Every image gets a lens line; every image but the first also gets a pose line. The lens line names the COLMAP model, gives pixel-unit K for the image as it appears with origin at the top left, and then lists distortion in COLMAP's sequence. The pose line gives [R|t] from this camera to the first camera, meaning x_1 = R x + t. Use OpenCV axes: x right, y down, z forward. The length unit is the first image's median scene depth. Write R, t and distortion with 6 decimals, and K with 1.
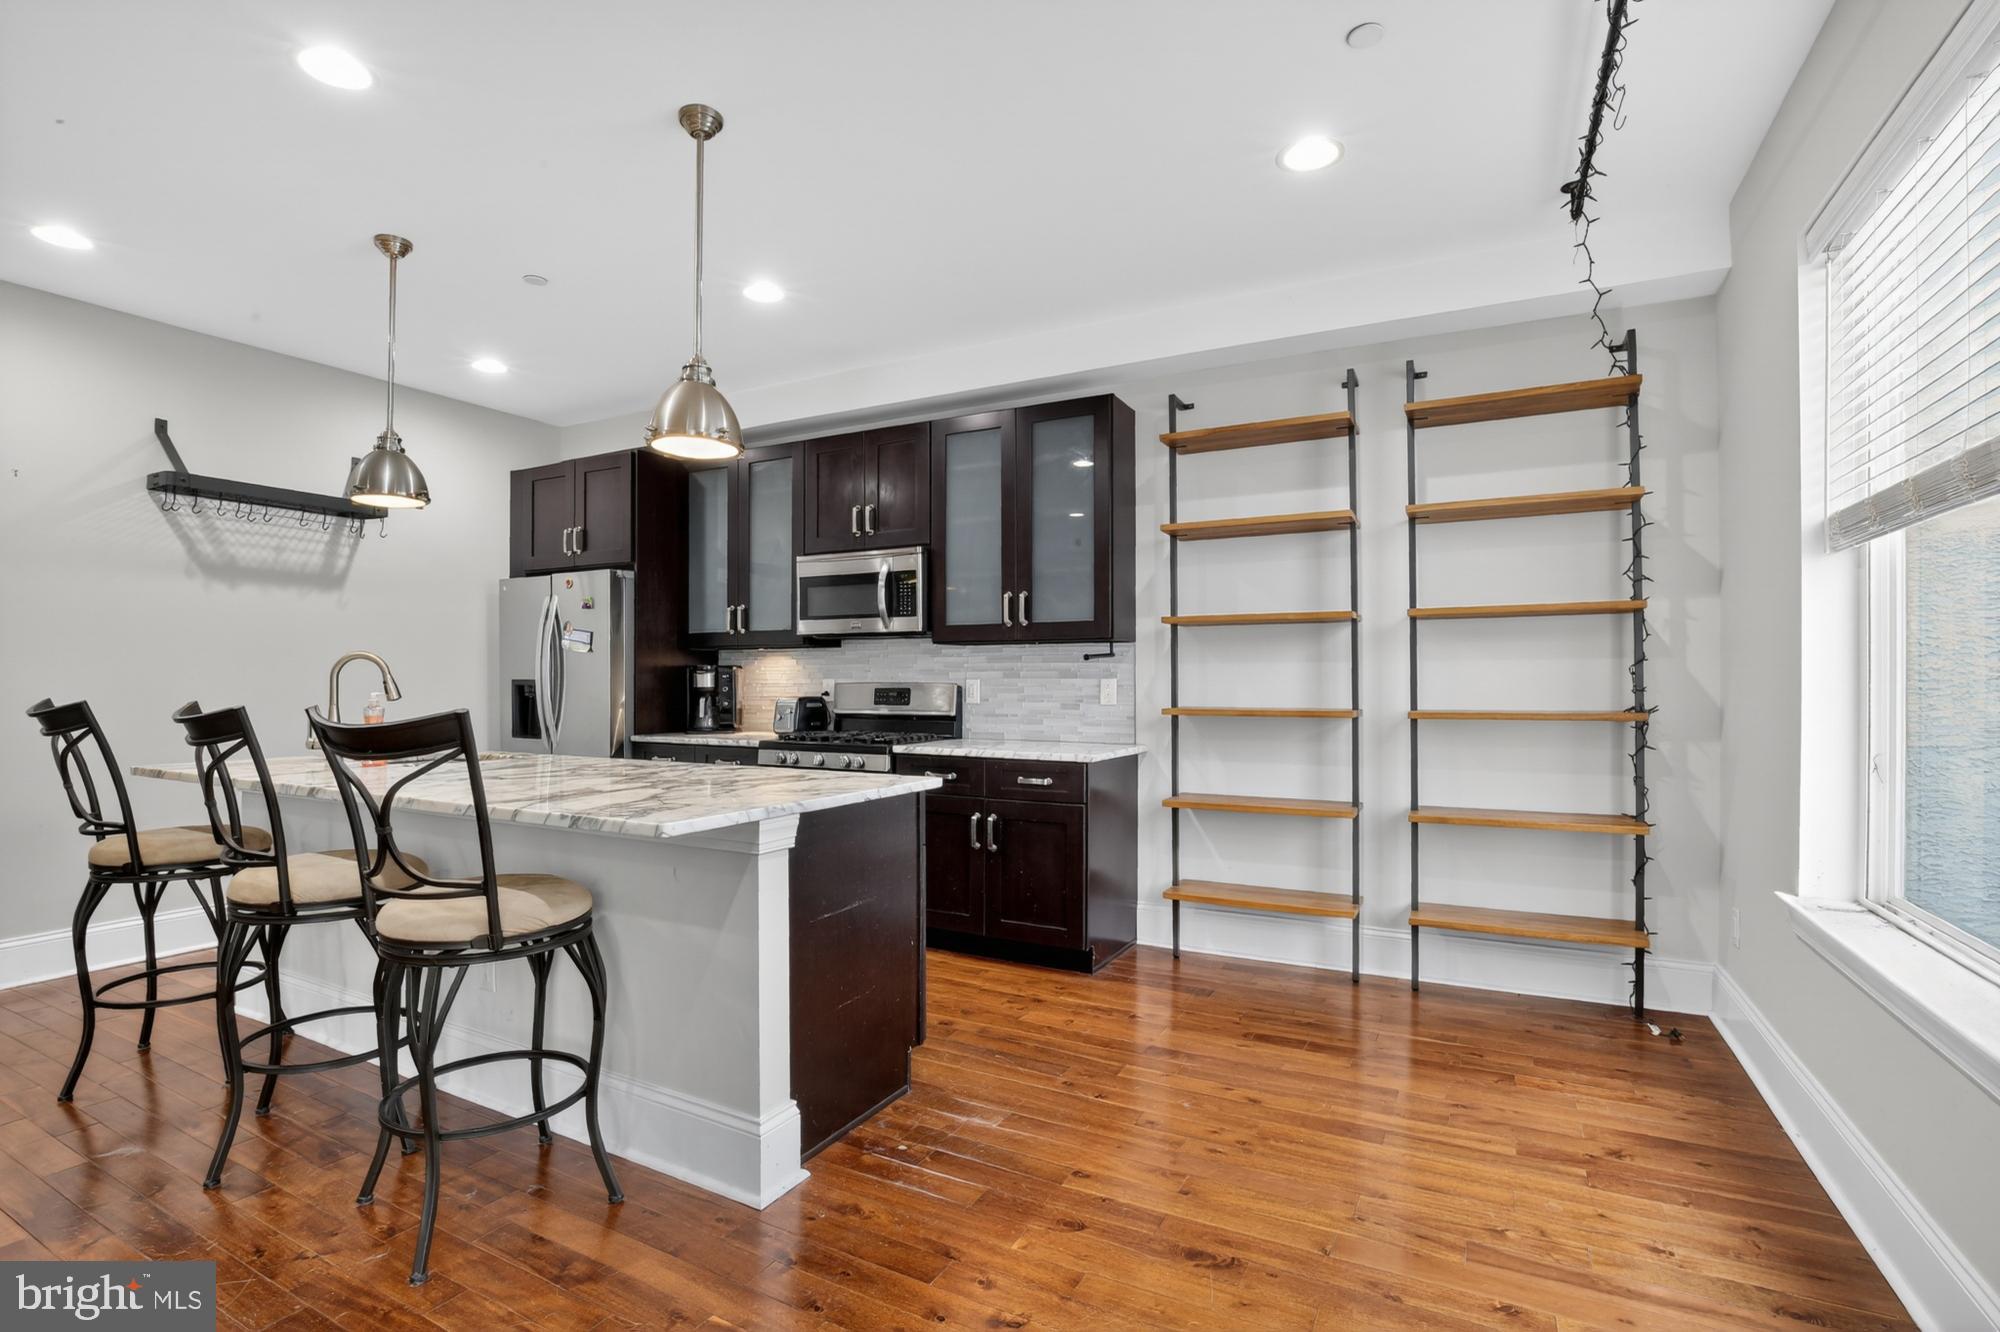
lens RADIAL K [[928.5, 0, 999.2], [0, 928.5, 686.0], [0, 0, 1]] dist [-0.061609, 0.000207]
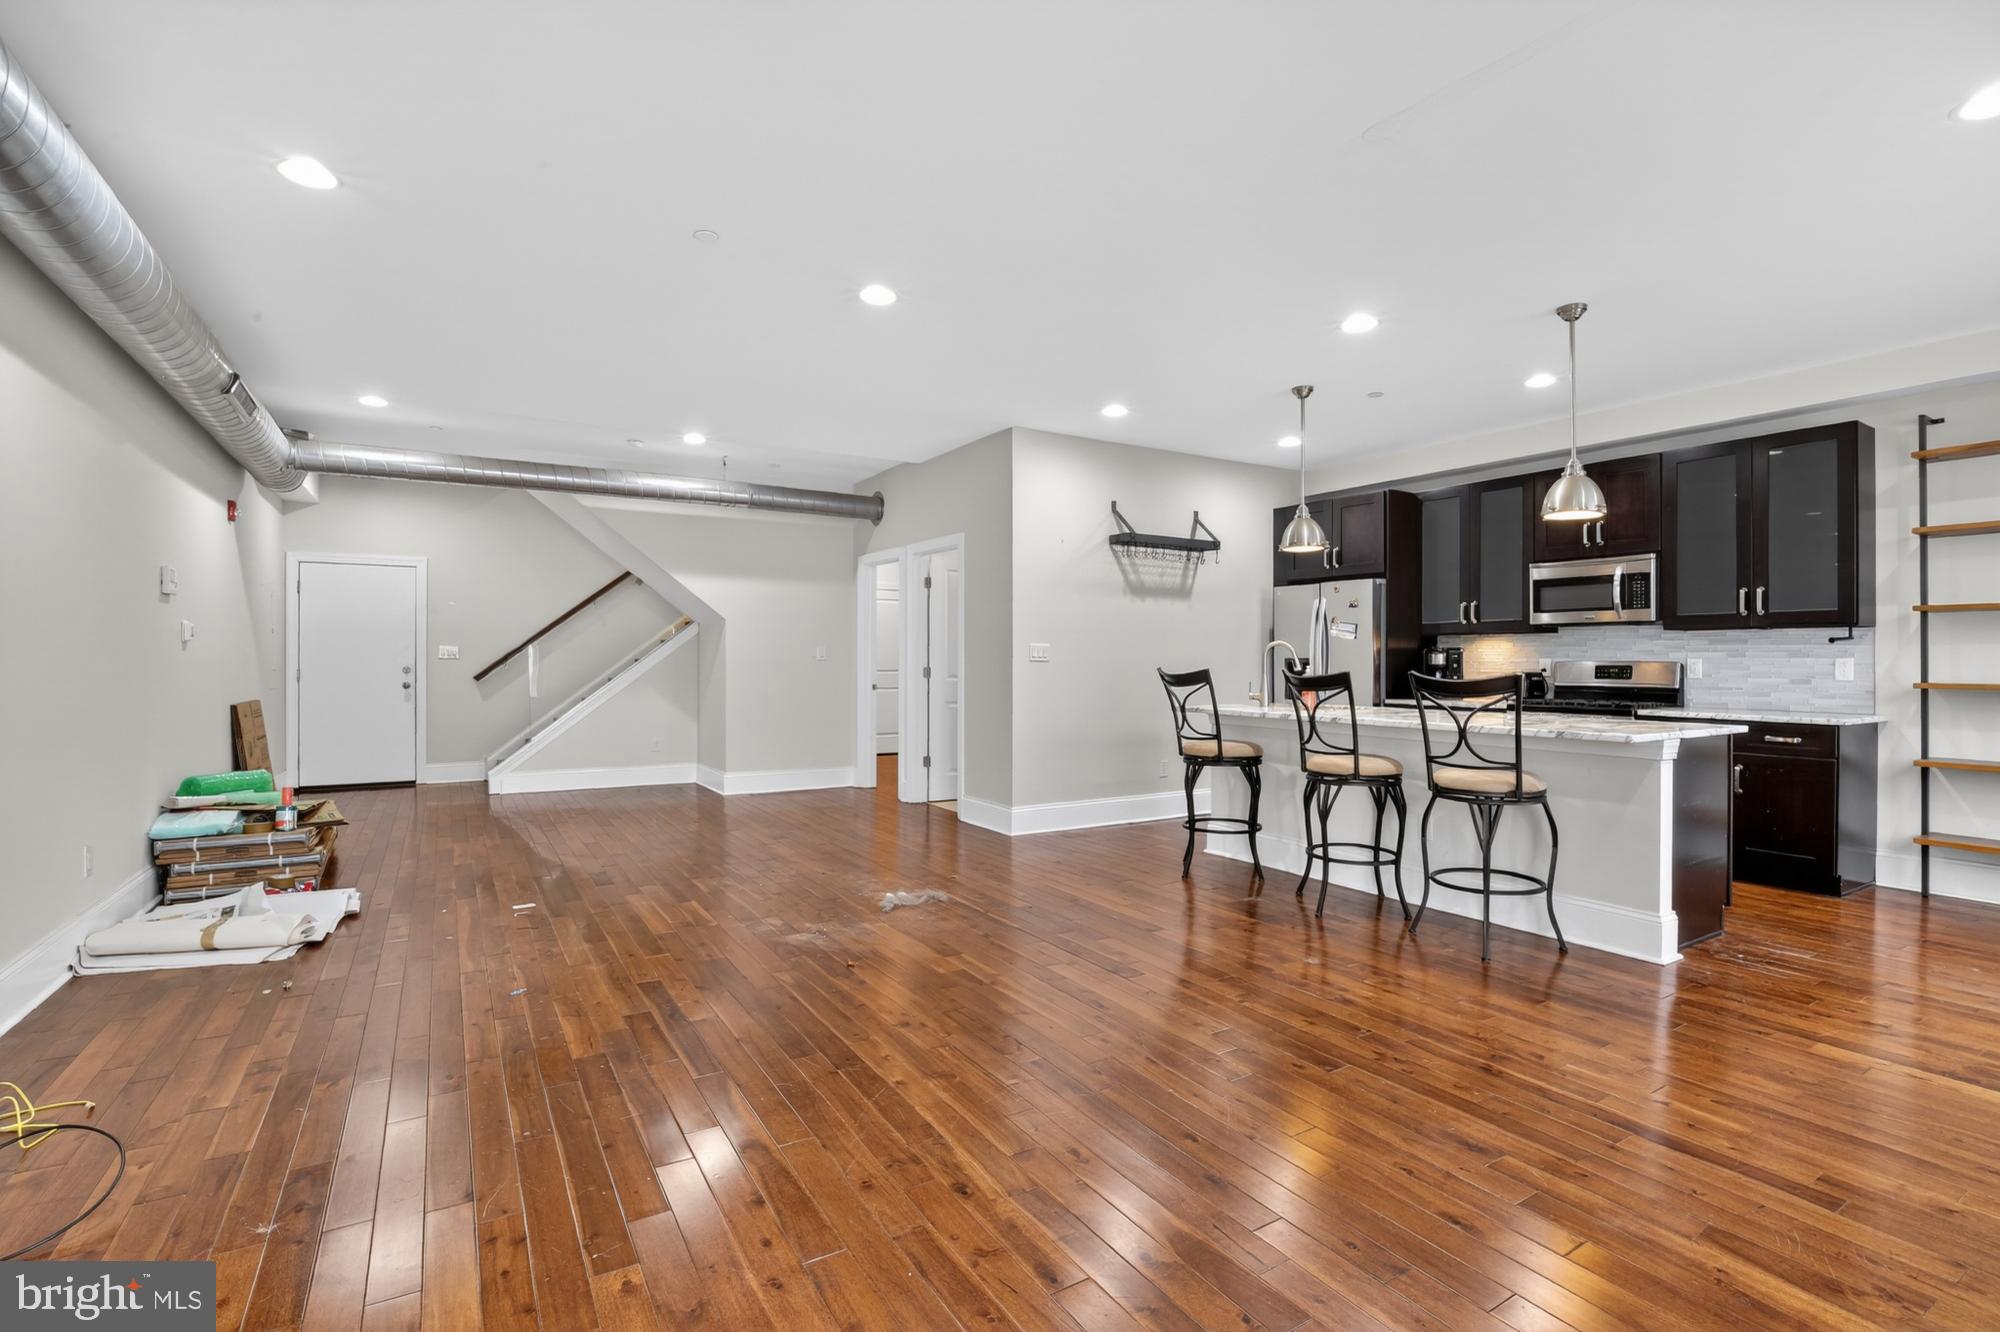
lens RADIAL K [[930.2, 0, 1000.6], [0, 930.2, 659.9], [0, 0, 1]] dist [-0.026853, 0.000599]
pose [[0.860343, 0.001335, -0.509714, -0.222585], [-0.003393, 0.999989, -0.003108, 0.001750], [0.509704, 0.004403, 0.860339, -0.551981]]
